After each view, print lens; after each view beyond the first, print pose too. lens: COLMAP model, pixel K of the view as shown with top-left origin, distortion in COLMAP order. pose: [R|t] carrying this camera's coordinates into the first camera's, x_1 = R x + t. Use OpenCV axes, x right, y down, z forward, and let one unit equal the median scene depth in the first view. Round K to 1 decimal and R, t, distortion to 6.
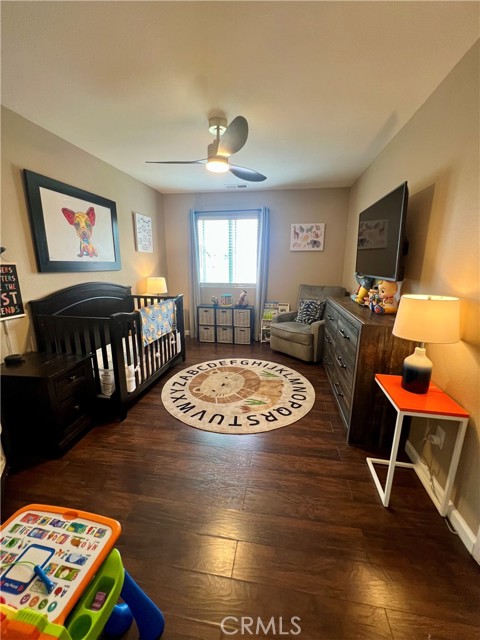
lens RADIAL K [[256.1, 0, 242.1], [0, 256.1, 320.6], [0, 0, 1]] dist [-0.000020, -0.000382]
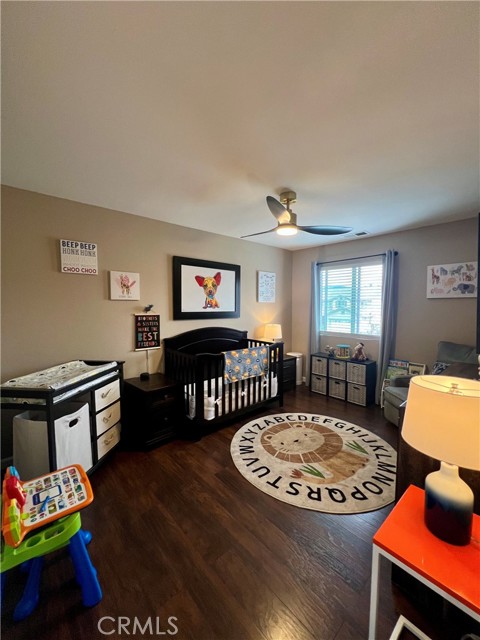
lens RADIAL K [[256.1, 0, 239.5], [0, 256.1, 321.0], [0, 0, 1]] dist [-0.000020, -0.000382]
pose [[0.785324, 0.035034, -0.618093, 0.347807], [-0.134684, 0.984153, -0.115340, -0.050353], [0.604257, 0.173826, 0.777597, 0.064371]]
